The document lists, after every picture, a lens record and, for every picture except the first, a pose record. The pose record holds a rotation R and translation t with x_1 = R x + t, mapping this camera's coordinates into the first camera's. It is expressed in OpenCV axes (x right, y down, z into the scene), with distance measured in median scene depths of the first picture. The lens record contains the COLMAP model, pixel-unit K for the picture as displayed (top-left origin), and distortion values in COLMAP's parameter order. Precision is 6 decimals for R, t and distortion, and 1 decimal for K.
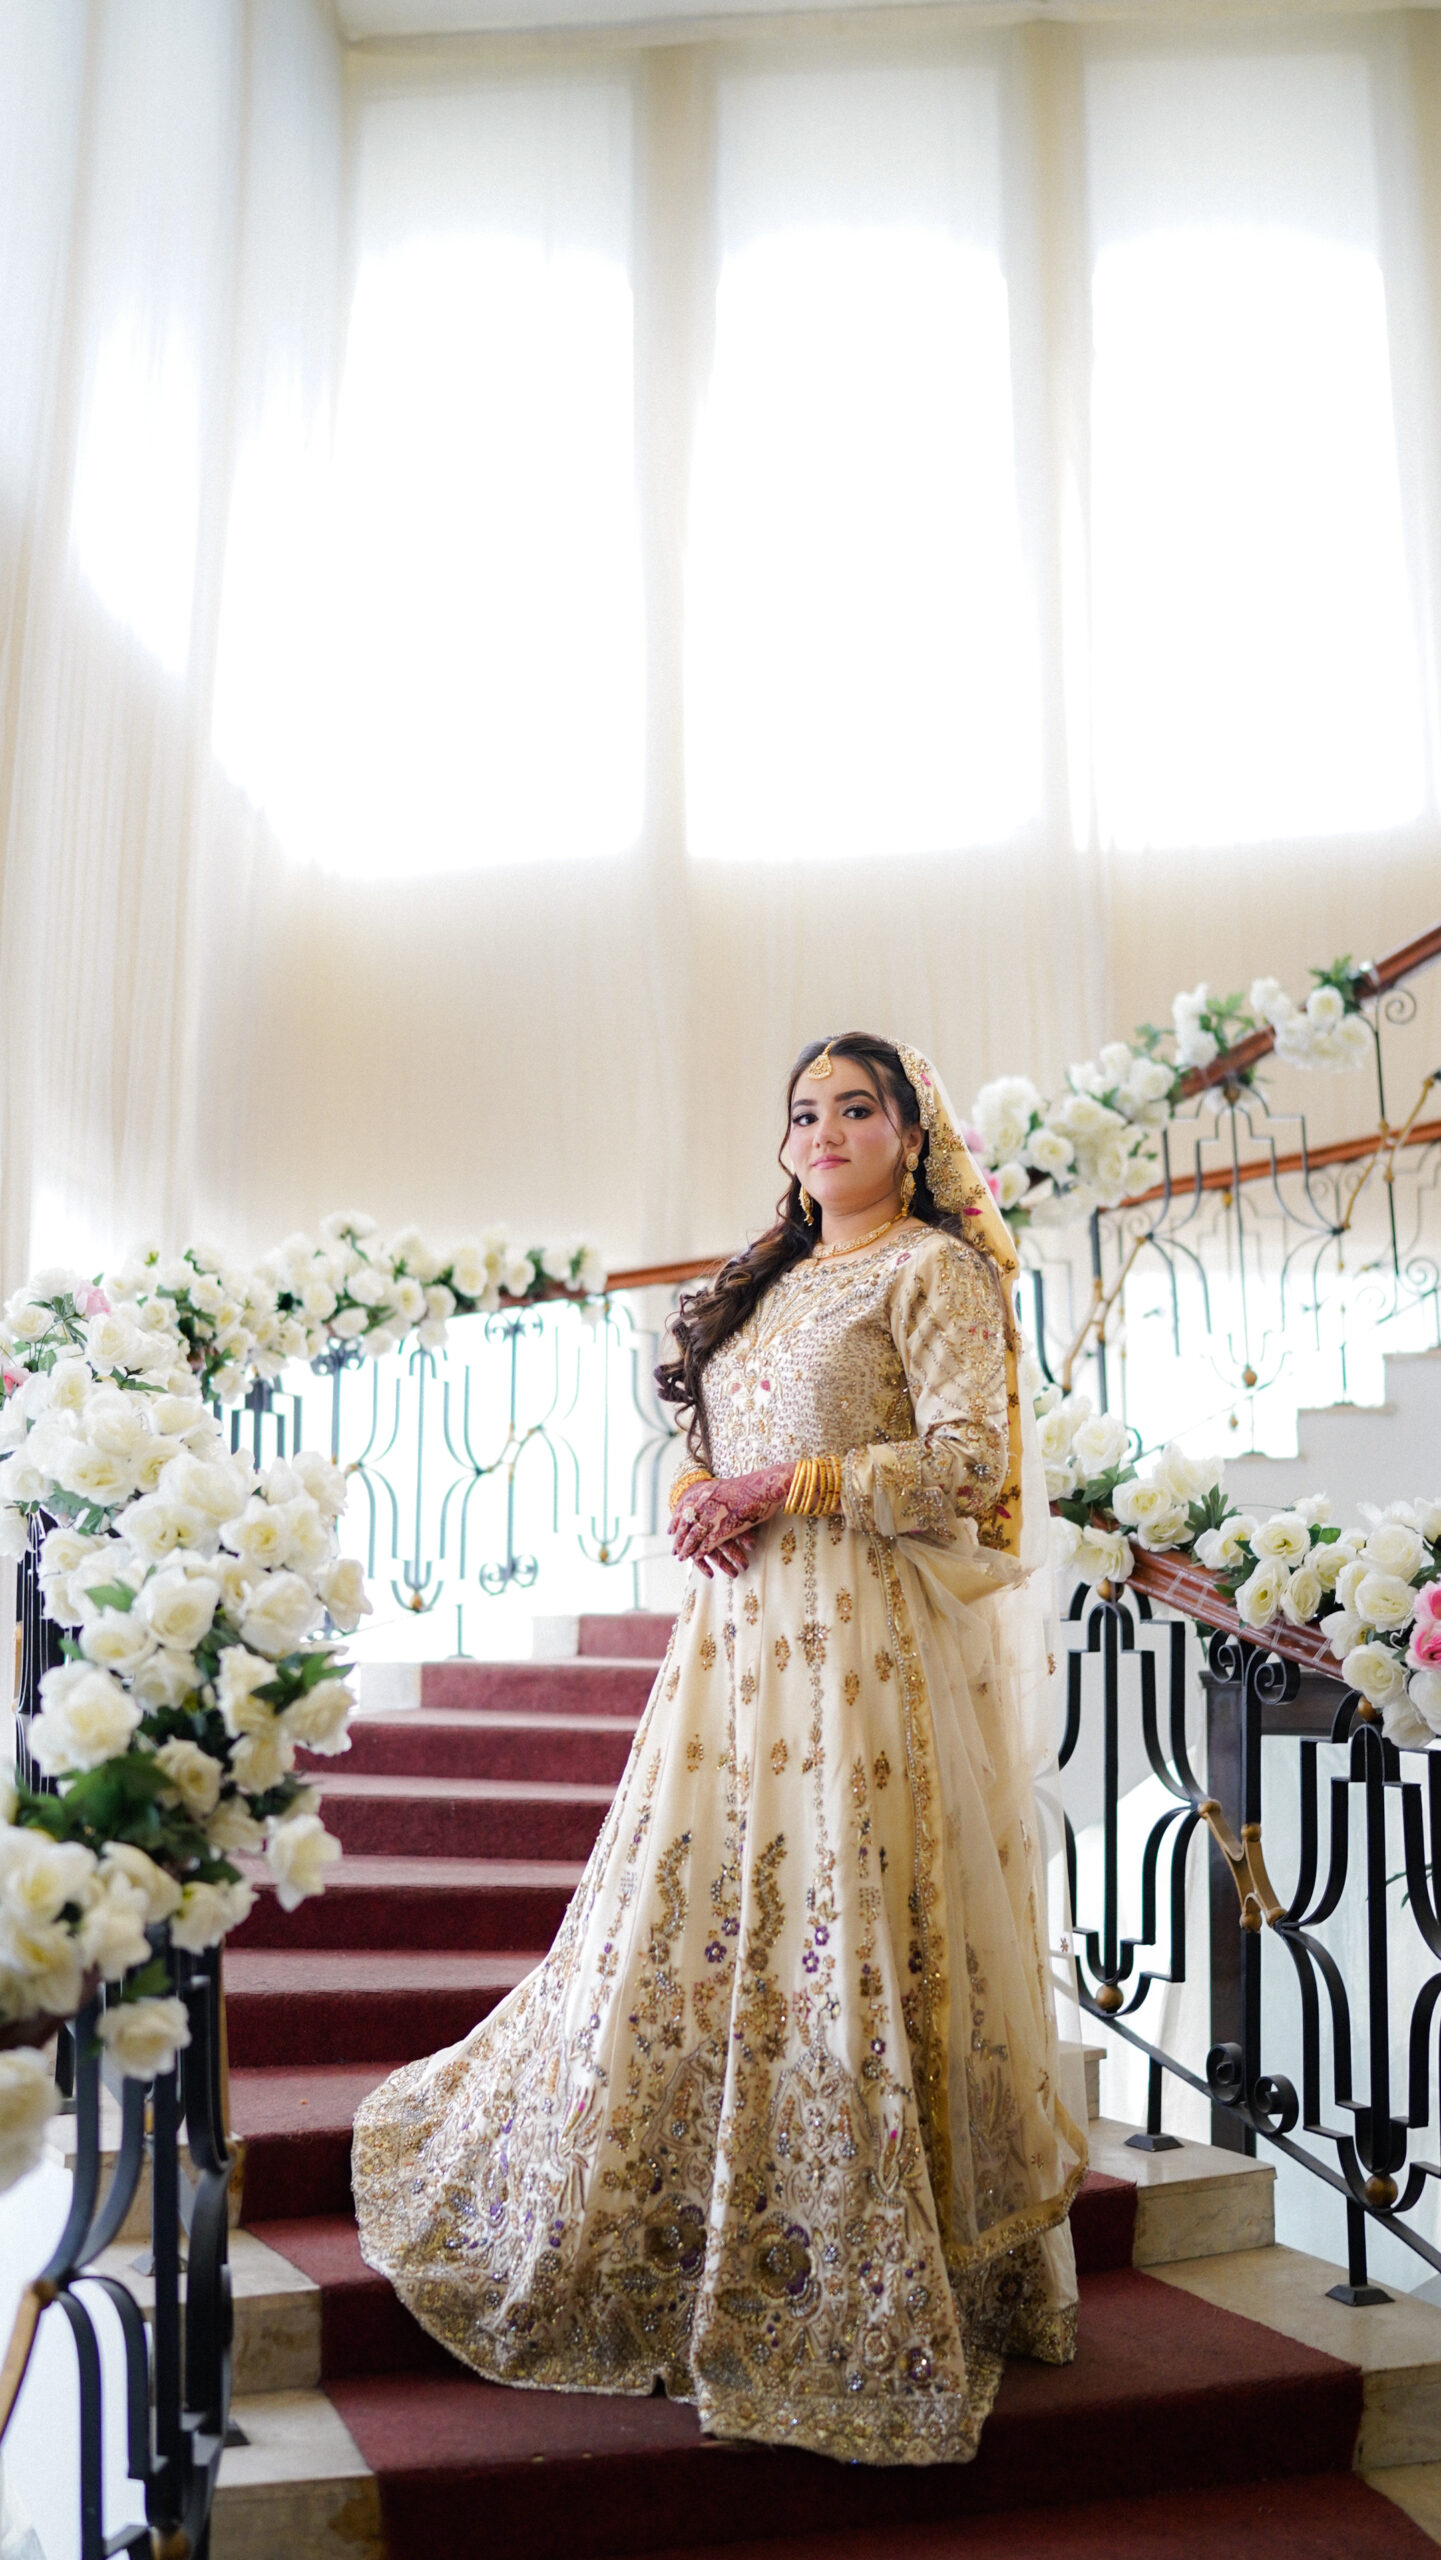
lens RADIAL K [[2516.0, 0, 720.5], [0, 2516.0, 1280.0], [0, 0, 1]] dist [-0.199550, 0.241285]
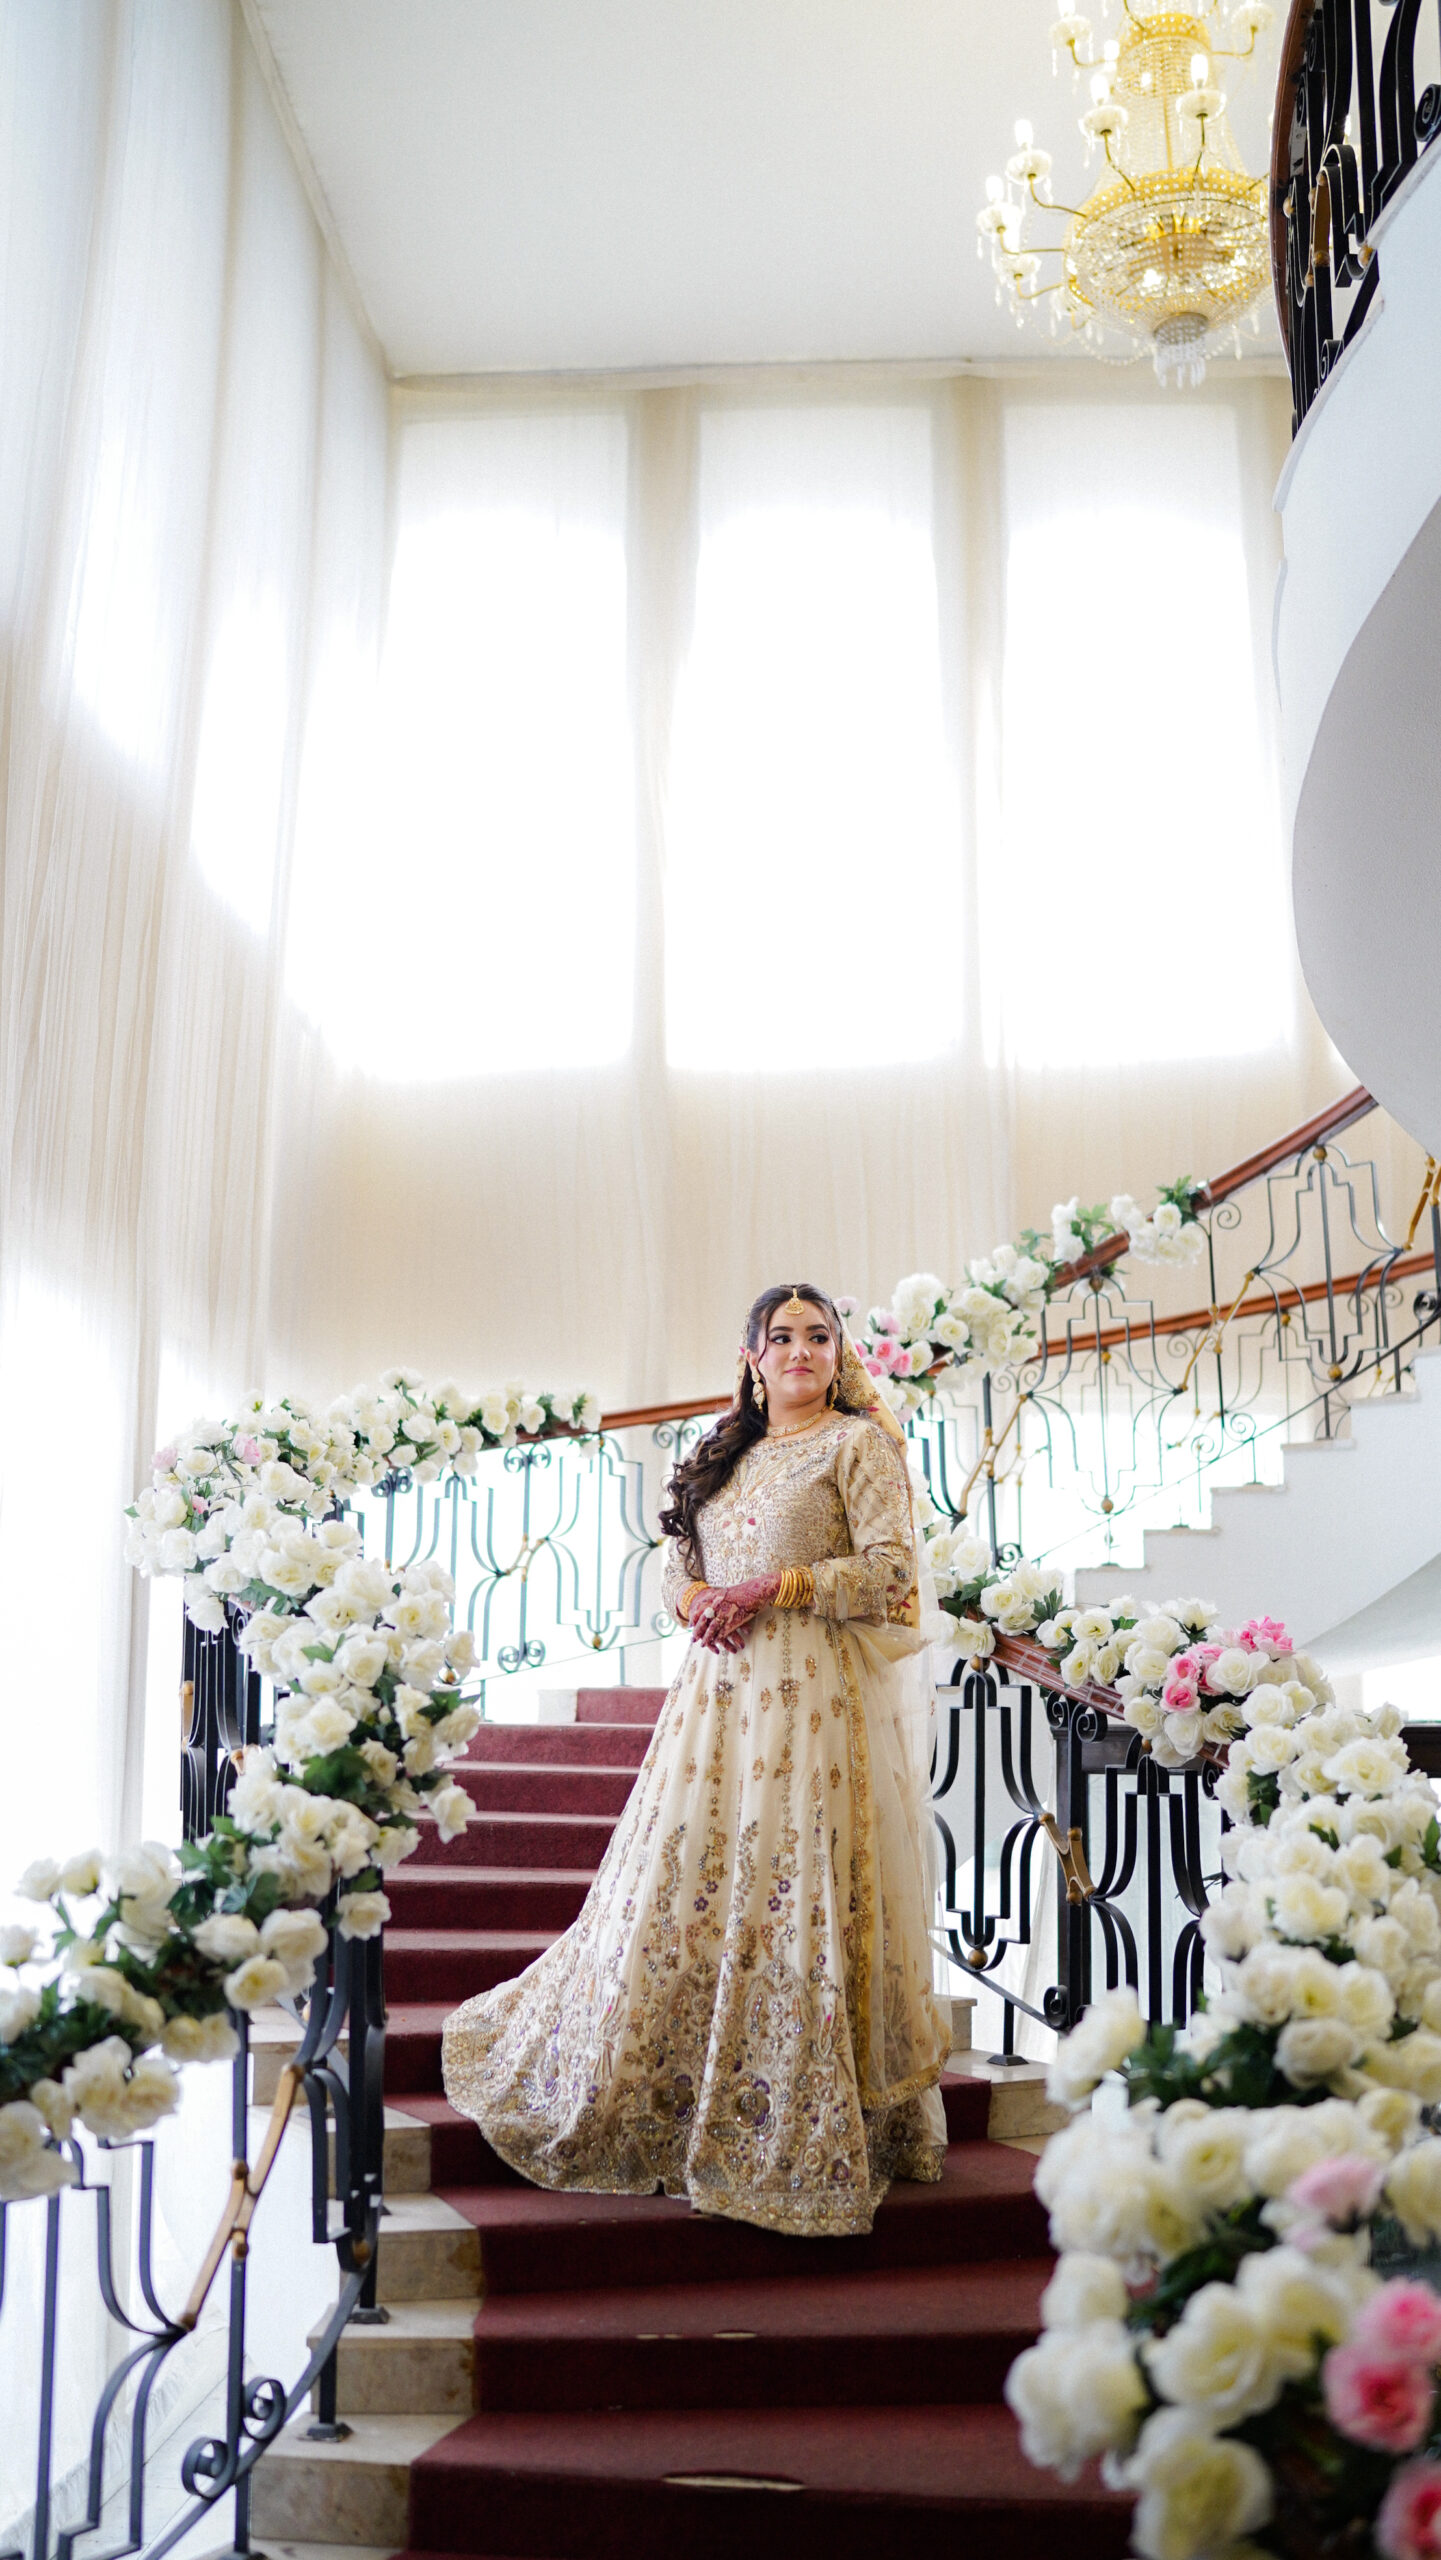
lens RADIAL K [[2481.9, 0, 735.6], [0, 2481.9, 1280.0], [0, 0, 1]] dist [-0.191502, 0.210748]
pose [[0.999644, 0.011019, 0.024283, -0.015238], [-0.009978, 0.999043, -0.042578, -0.028919], [-0.024729, 0.042321, 0.998798, -0.371430]]
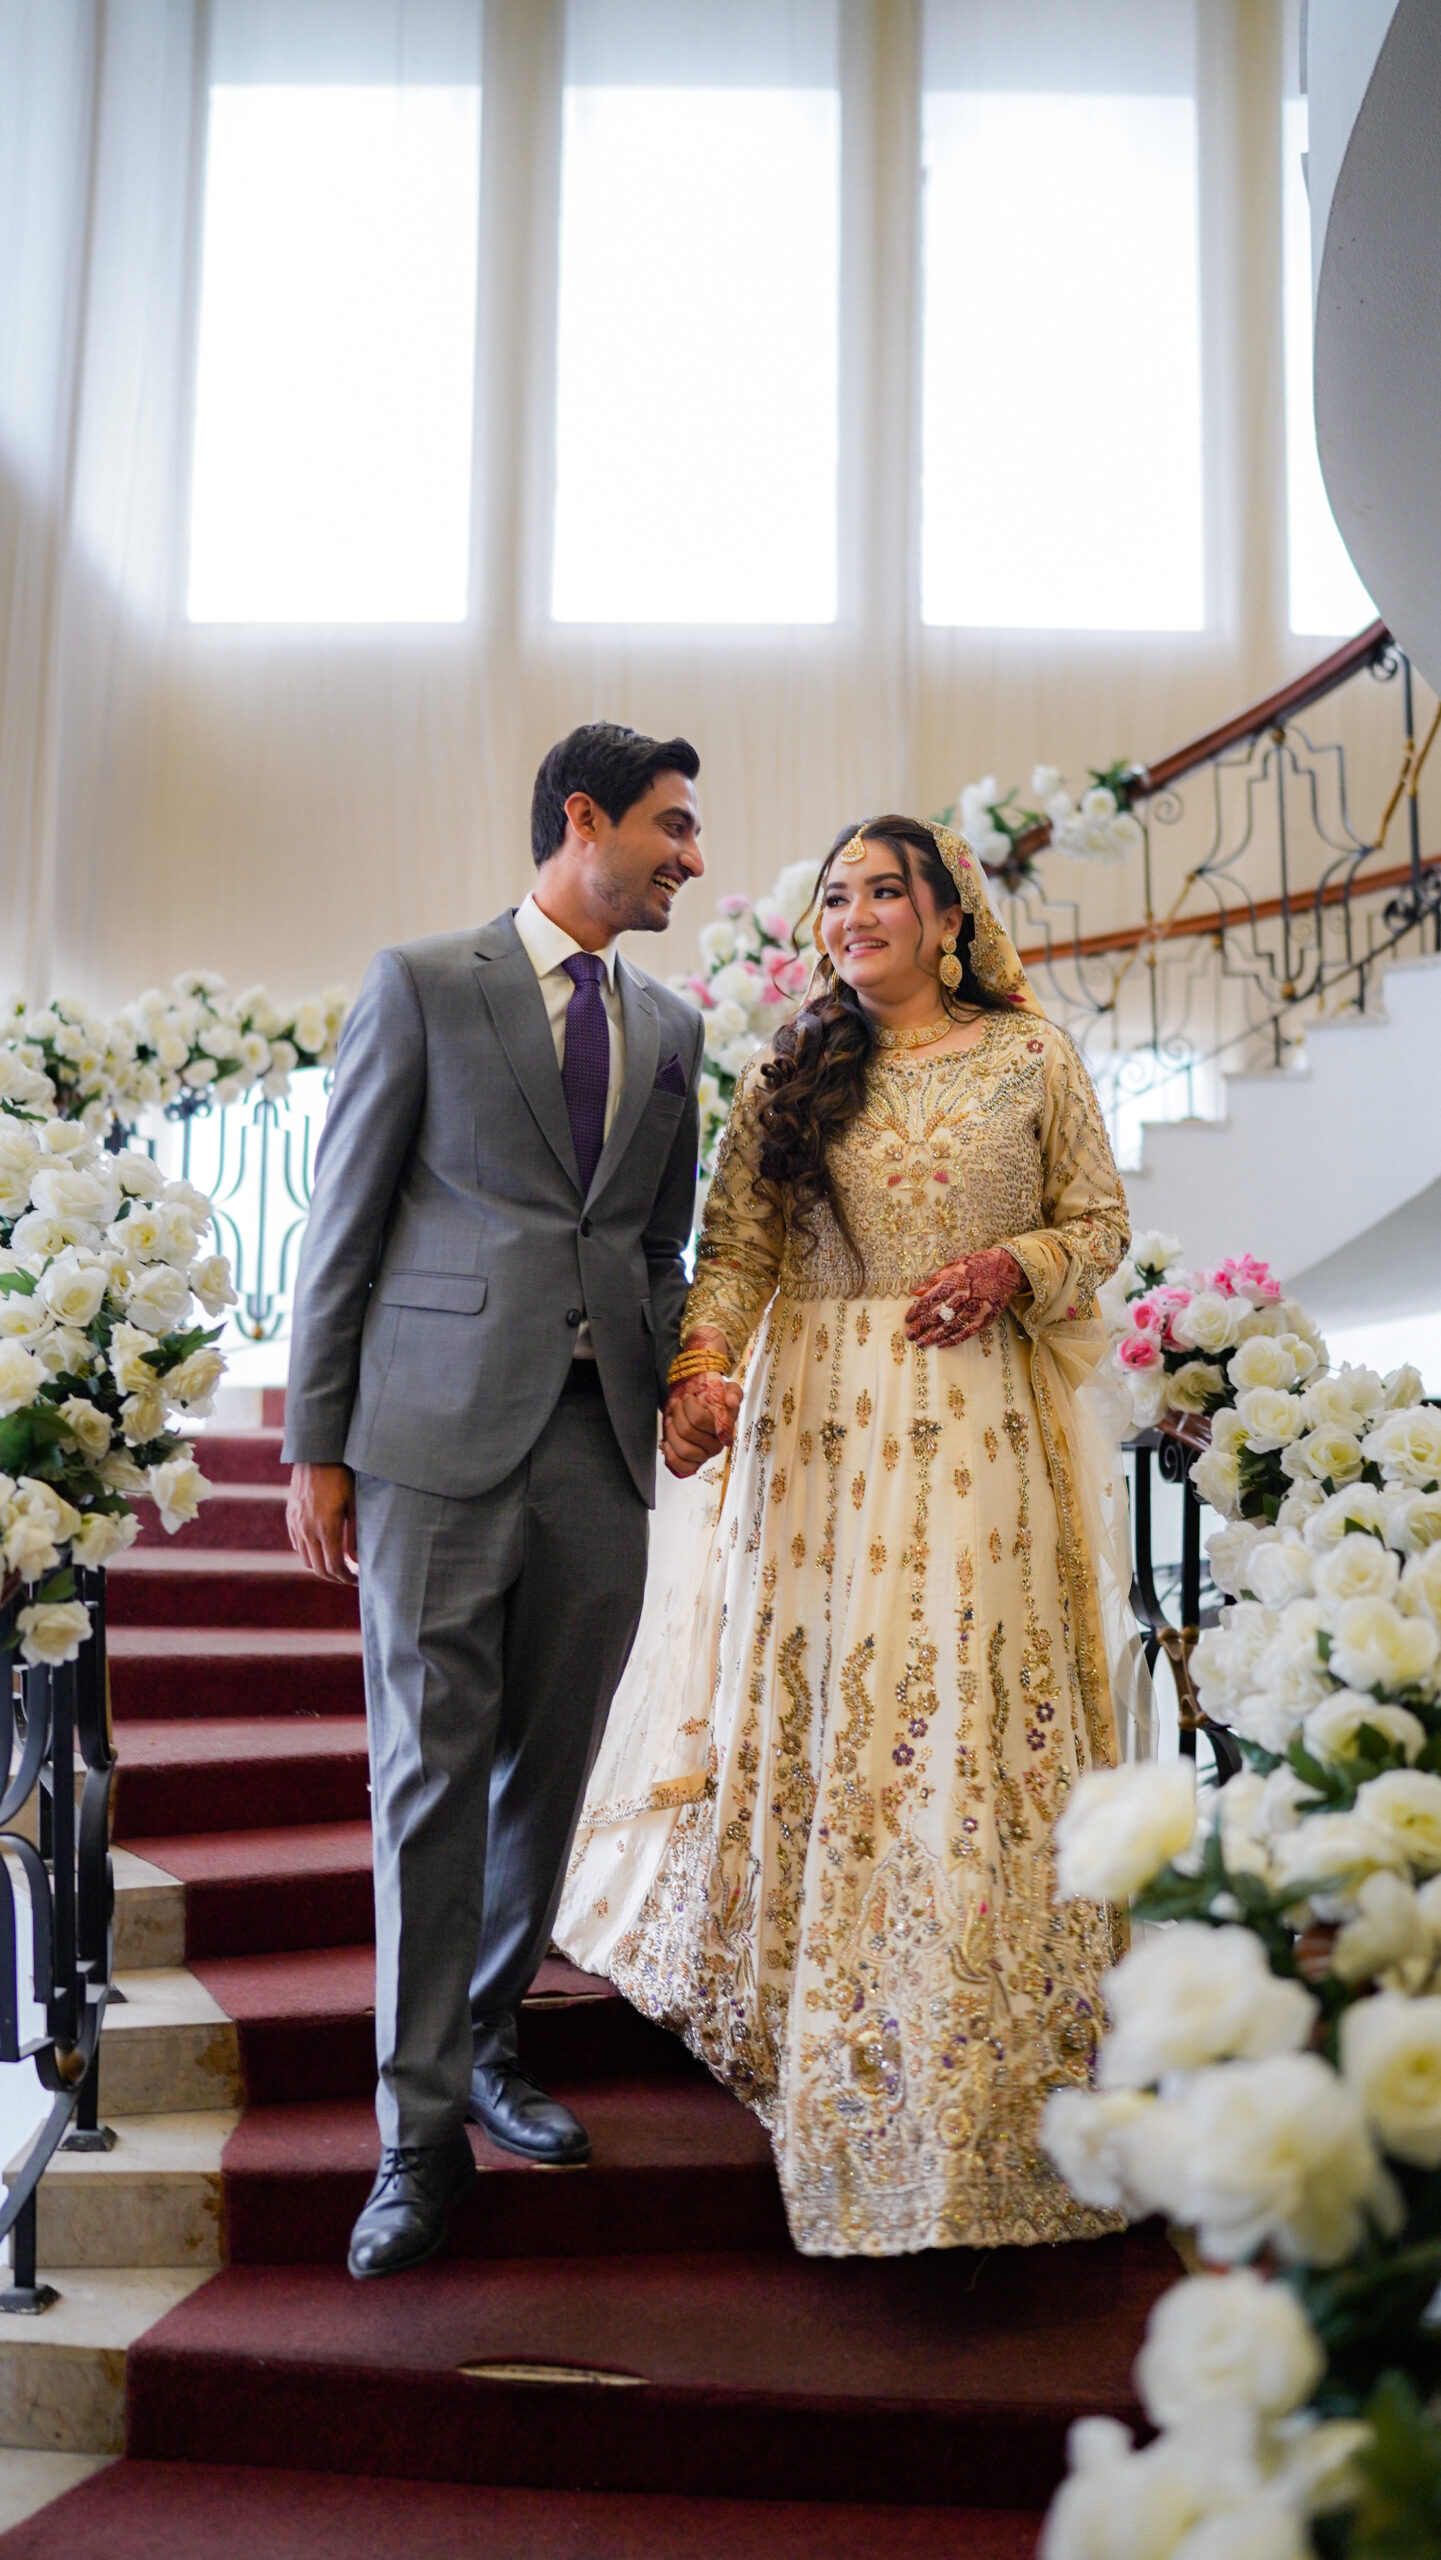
lens RADIAL K [[2481.9, 0, 735.6], [0, 2481.9, 1280.0], [0, 0, 1]] dist [-0.191502, 0.210748]
pose [[0.996885, 0.017071, 0.076996, 0.004012], [-0.023802, 0.995891, 0.087372, 0.011045], [-0.075188, -0.088932, 0.993196, -0.118429]]
